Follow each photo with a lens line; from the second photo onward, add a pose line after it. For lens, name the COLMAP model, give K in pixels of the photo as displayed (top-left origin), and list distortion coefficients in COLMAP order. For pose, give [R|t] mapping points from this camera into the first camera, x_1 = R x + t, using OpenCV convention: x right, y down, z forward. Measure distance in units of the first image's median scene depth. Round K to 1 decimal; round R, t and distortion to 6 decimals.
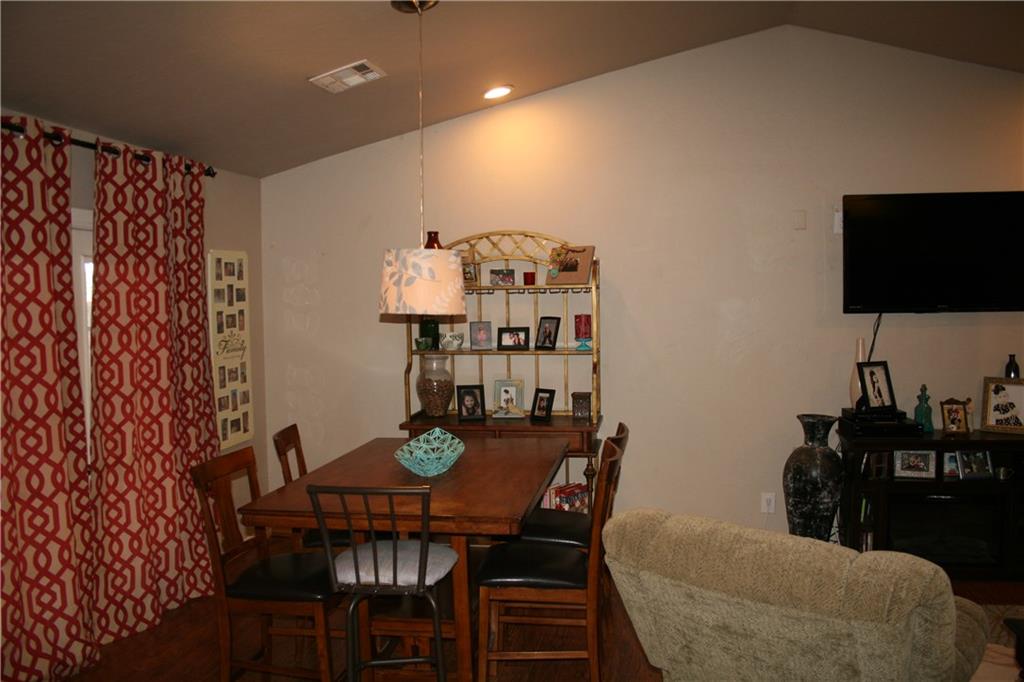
lens RADIAL K [[848.8, 0, 508.4], [0, 848.8, 361.3], [0, 0, 1]] dist [-0.134795, 0.239600]
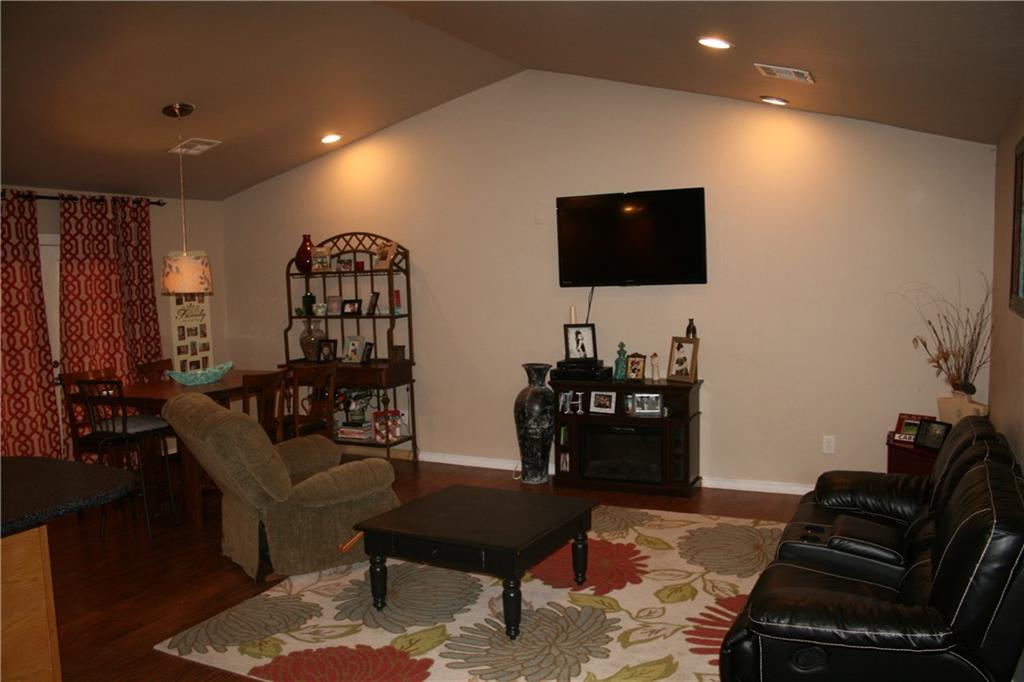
lens RADIAL K [[848.8, 0, 508.4], [0, 848.8, 361.3], [0, 0, 1]] dist [-0.134795, 0.239600]
pose [[0.949734, 0.017544, -0.312566, 0.745693], [-0.008150, 0.999476, 0.031336, 0.018149], [0.312952, -0.027214, 0.949379, -0.296618]]
